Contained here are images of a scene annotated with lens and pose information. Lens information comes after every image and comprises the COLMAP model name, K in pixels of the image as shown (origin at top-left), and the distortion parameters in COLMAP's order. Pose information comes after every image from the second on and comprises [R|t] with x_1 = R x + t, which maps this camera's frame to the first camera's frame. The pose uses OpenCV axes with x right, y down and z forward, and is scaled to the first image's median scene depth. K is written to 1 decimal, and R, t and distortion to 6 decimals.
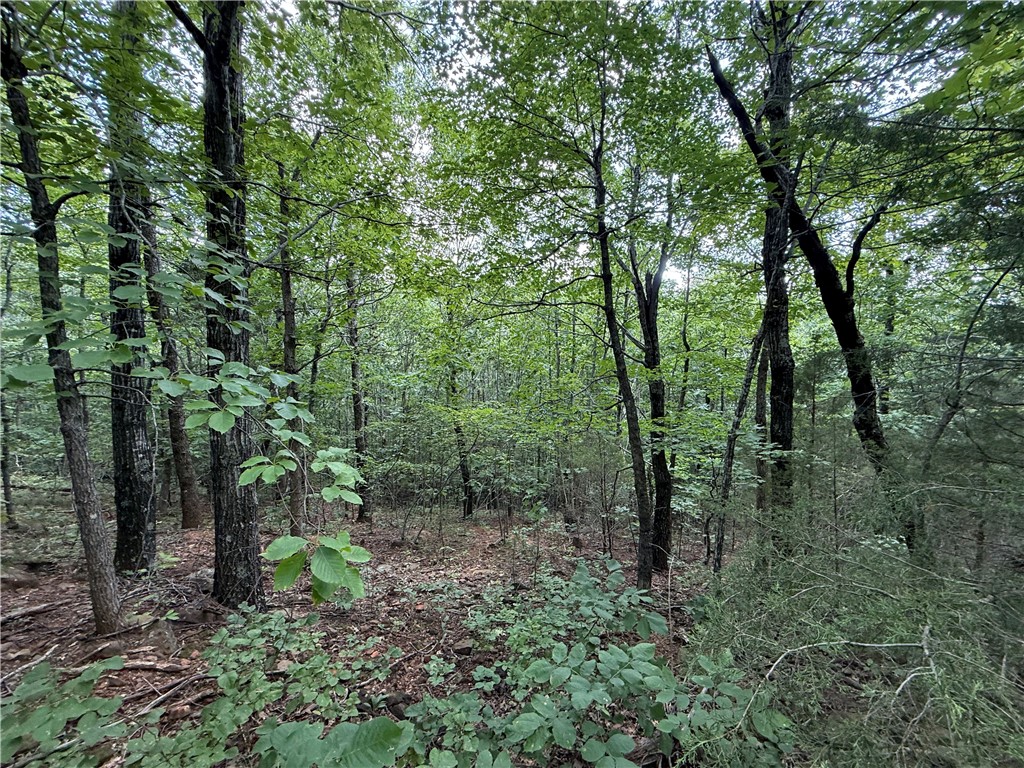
lens RADIAL K [[408.8, 0, 510.9], [0, 408.8, 385.0], [0, 0, 1]] dist [0.000220, 0.000241]
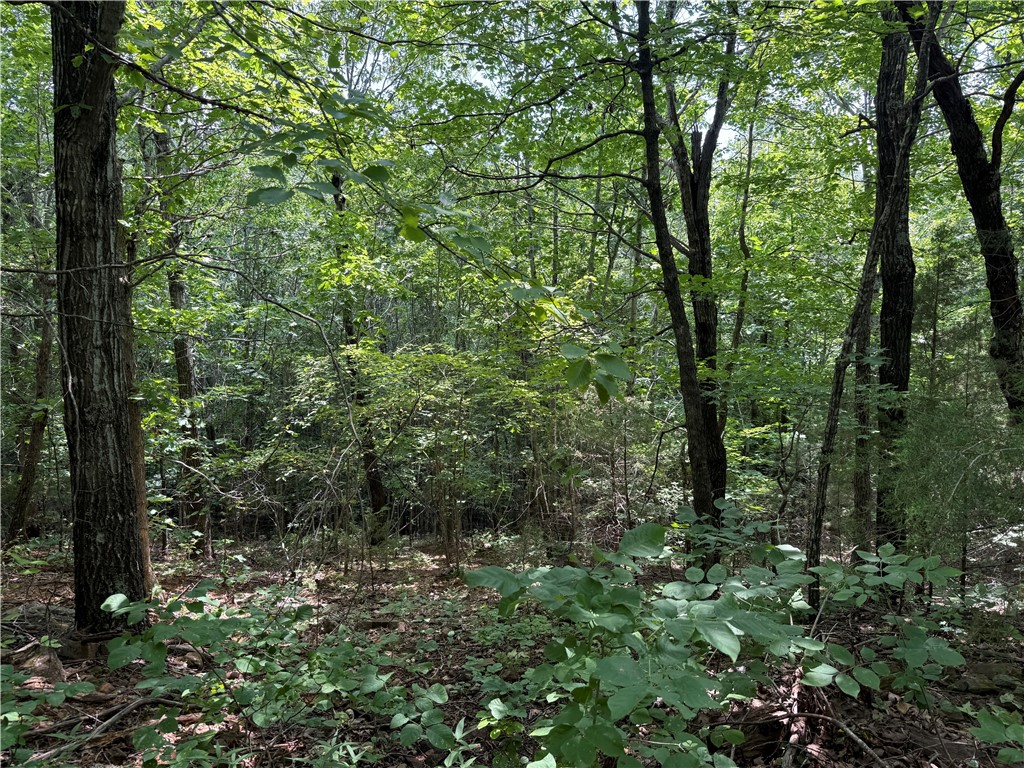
lens RADIAL K [[724.0, 0, 512.8], [0, 724.0, 383.4], [0, 0, 1]] dist [-0.000829, 0.001482]
pose [[0.991657, -0.019717, 0.127389, -0.129592], [0.010193, 0.997133, 0.074986, 0.038549], [-0.128502, -0.073062, 0.989014, -0.123176]]
